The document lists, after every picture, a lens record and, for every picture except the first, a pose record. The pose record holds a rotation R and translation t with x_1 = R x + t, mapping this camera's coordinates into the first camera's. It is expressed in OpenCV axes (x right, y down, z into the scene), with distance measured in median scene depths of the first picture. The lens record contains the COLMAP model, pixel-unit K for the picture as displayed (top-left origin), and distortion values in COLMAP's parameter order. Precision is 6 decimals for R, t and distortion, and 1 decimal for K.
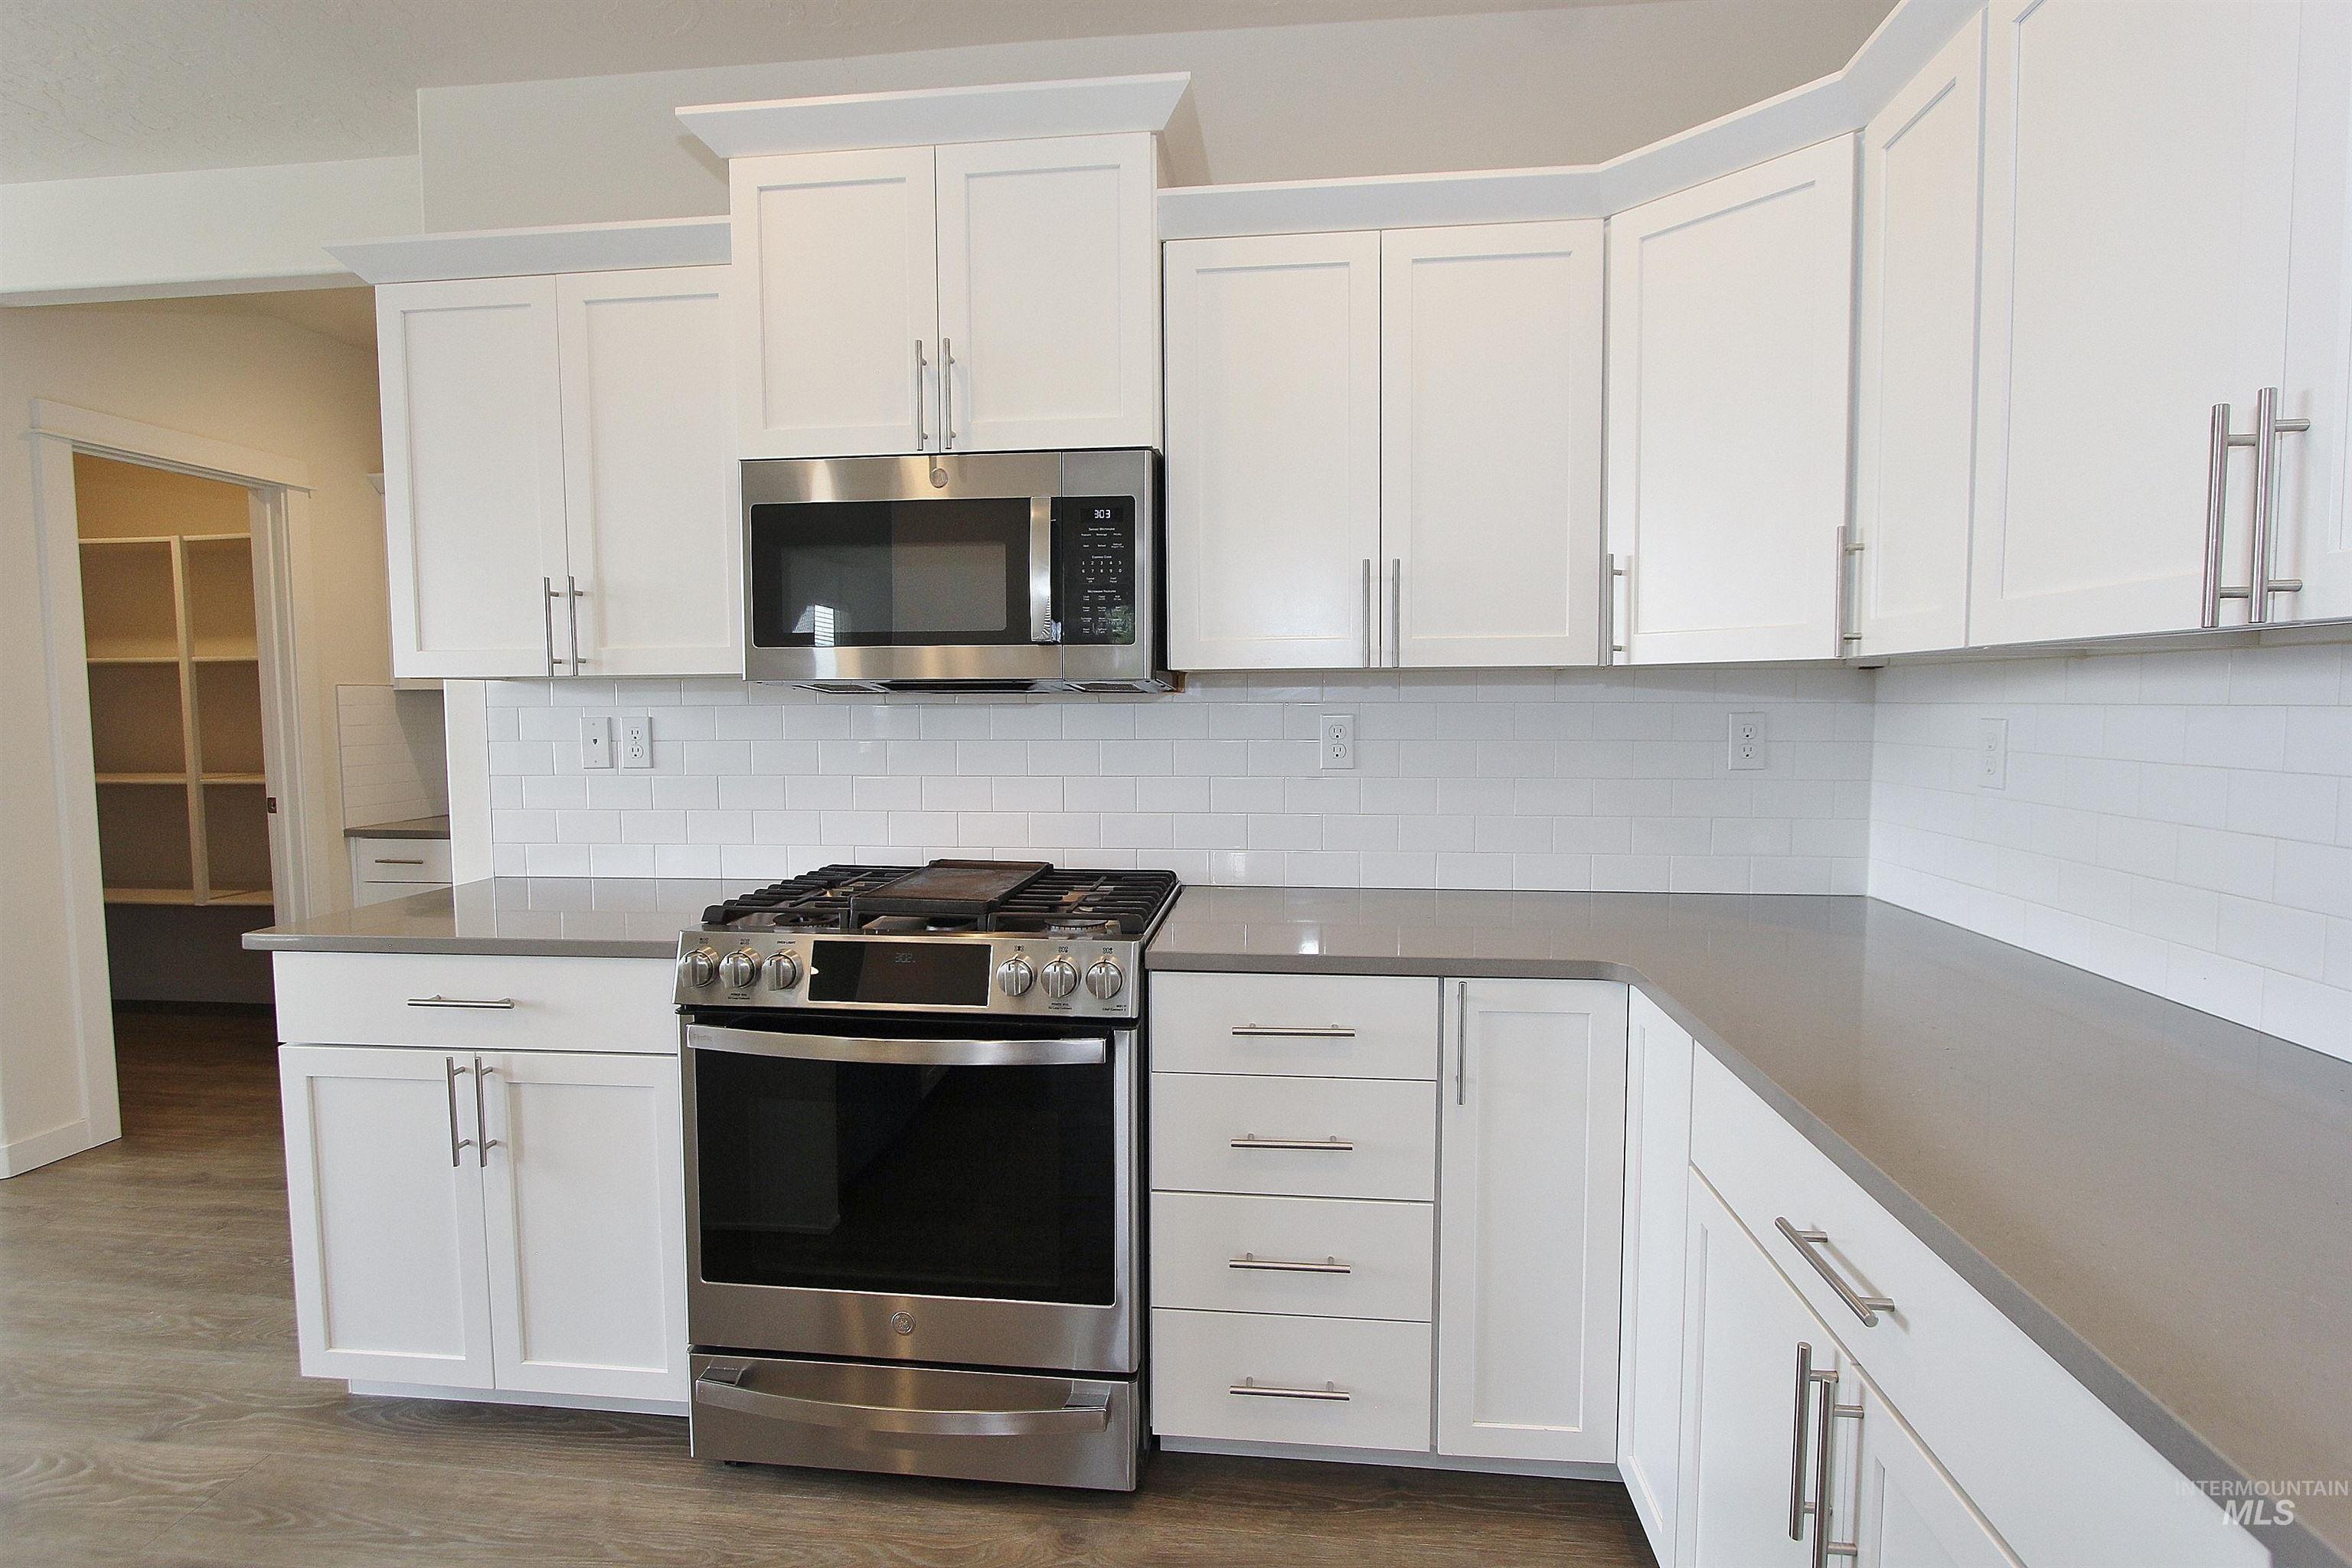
lens RADIAL K [[1167.5, 0, 1182.5], [0, 1167.5, 785.1], [0, 0, 1]] dist [-0.006228, -0.000663]
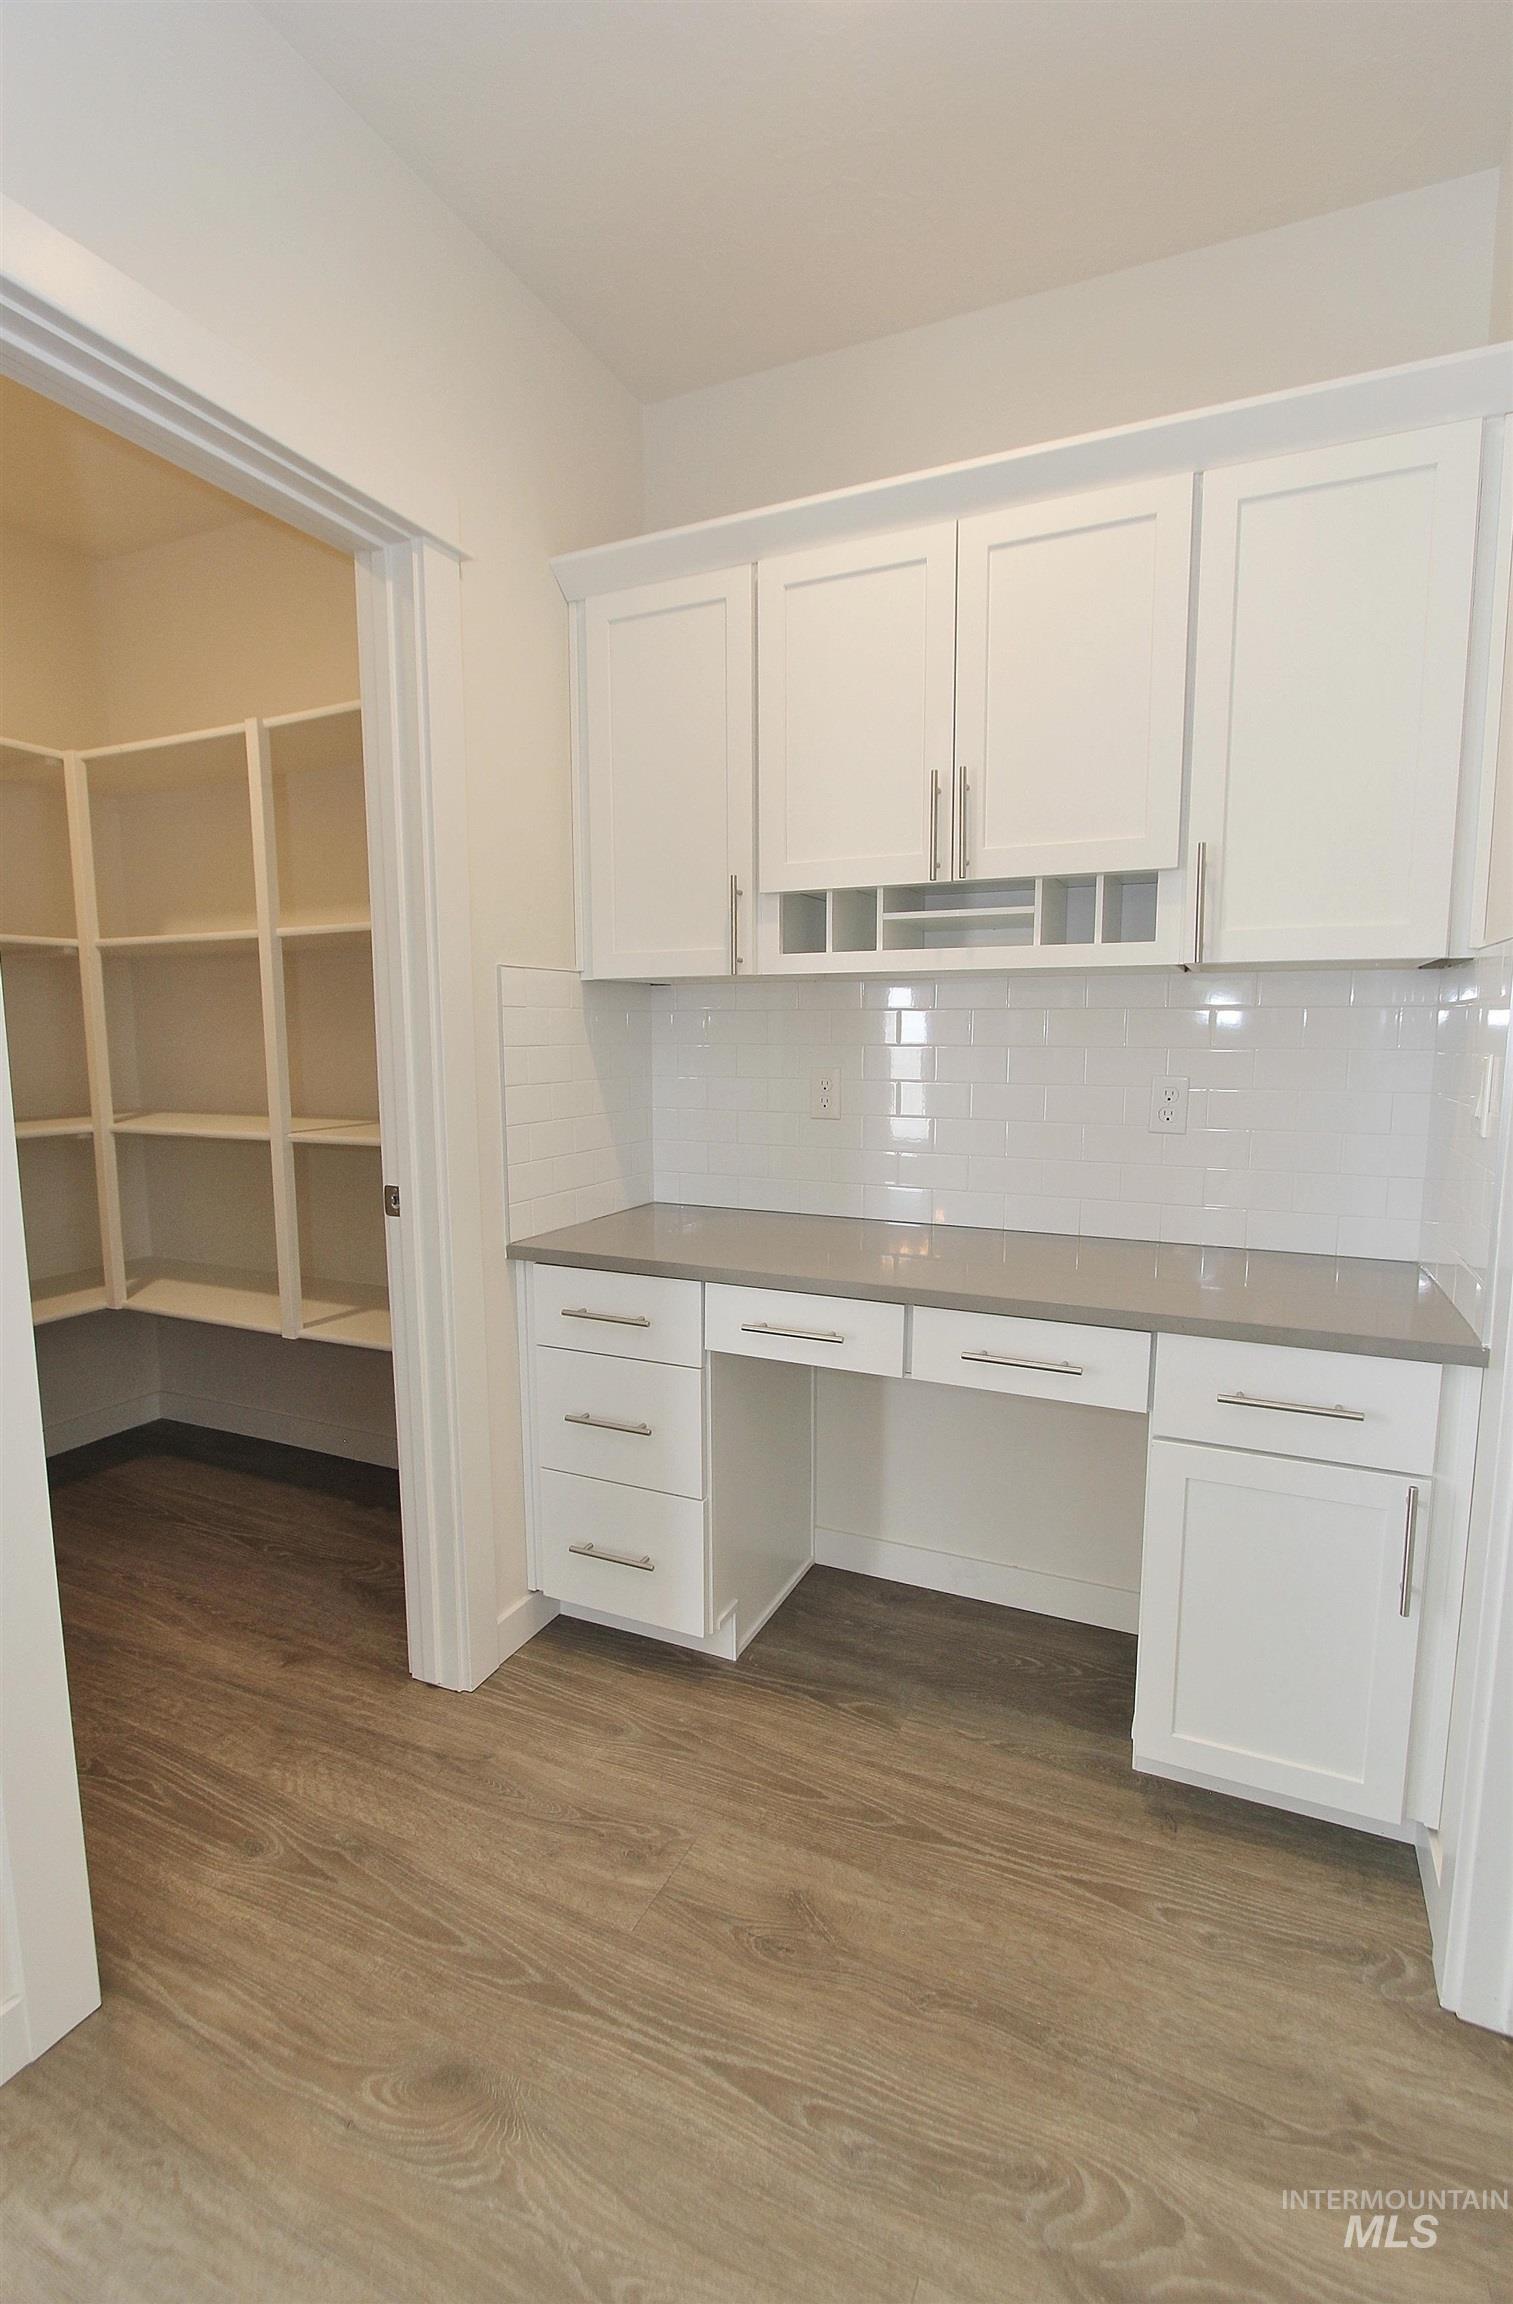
lens RADIAL K [[1059.4, 0, 757.2], [0, 1059.4, 1158.3], [0, 0, 1]] dist [-0.012829, 0.002151]
pose [[0.949115, 0.044104, -0.311827, -1.004436], [-0.026428, 0.997807, 0.060687, -0.069392], [0.313819, -0.049358, 0.948199, 1.260625]]
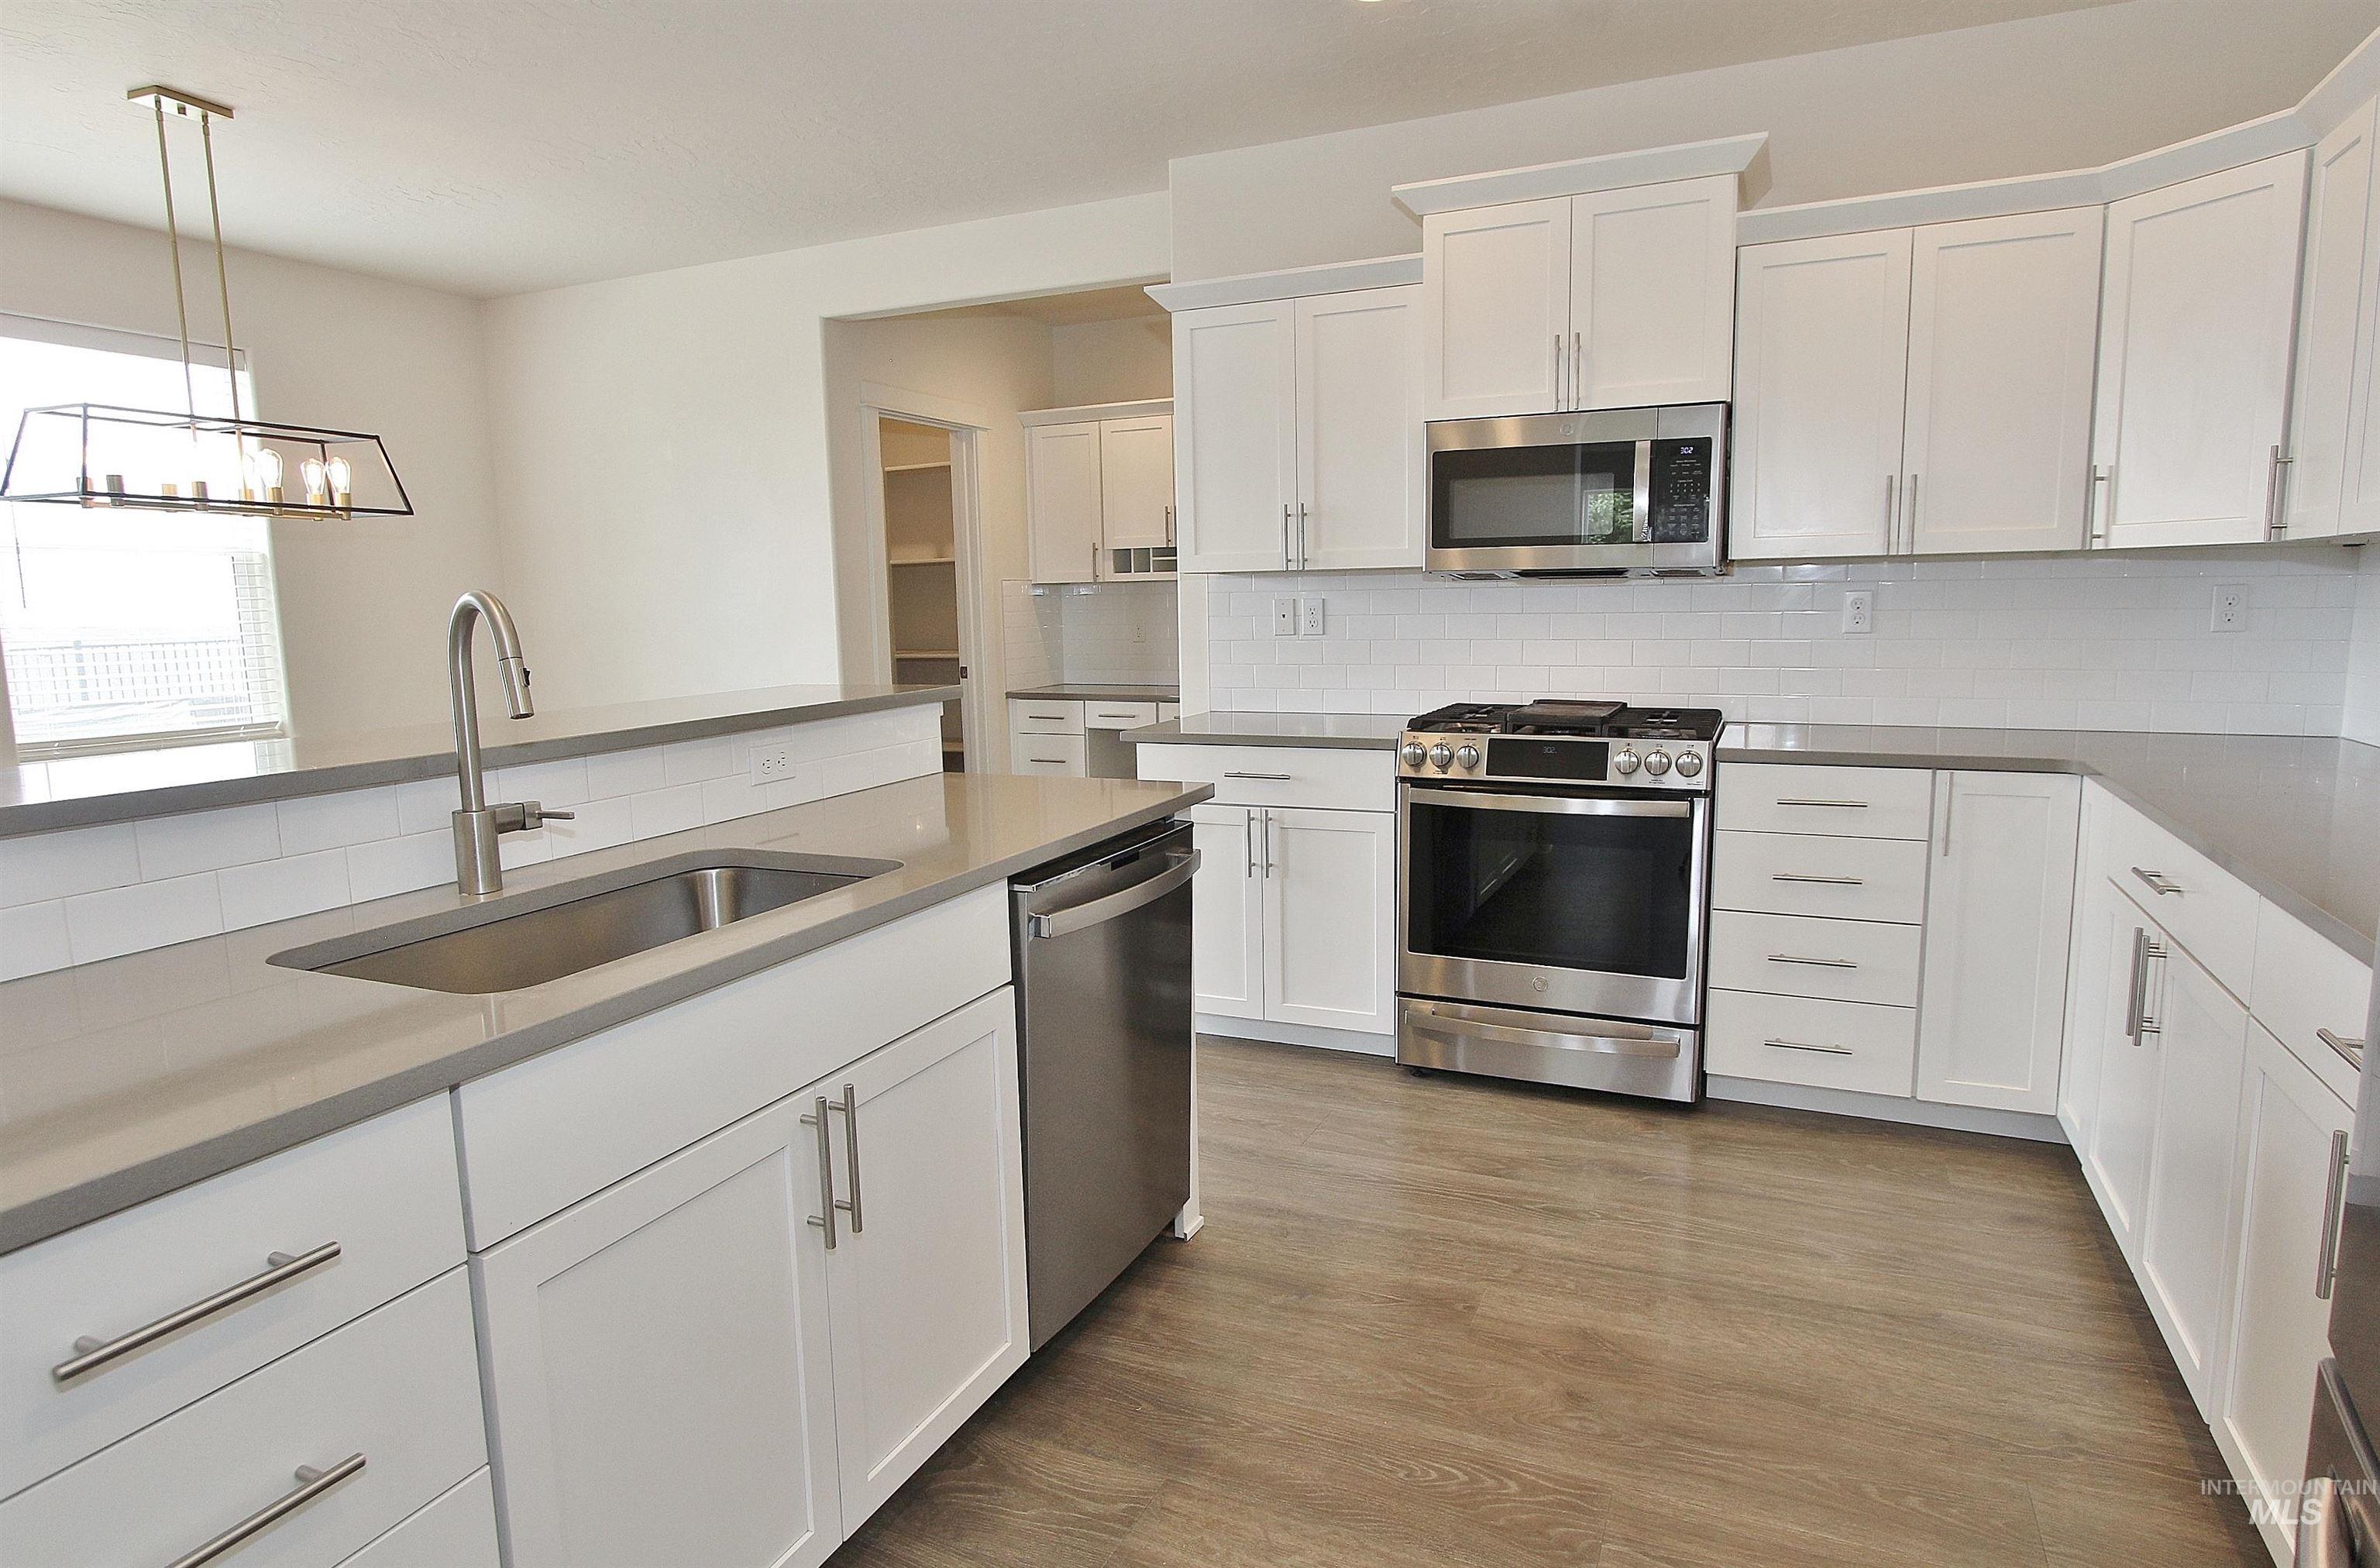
lens RADIAL K [[1334.5, 0, 1205.5], [0, 1334.5, 777.6], [0, 0, 1]] dist [0.004653, 0.001550]
pose [[0.954224, 0.029546, -0.297629, -0.133417], [-0.009479, 0.997596, 0.068641, 0.061847], [0.298941, -0.062678, 0.952211, -0.767253]]
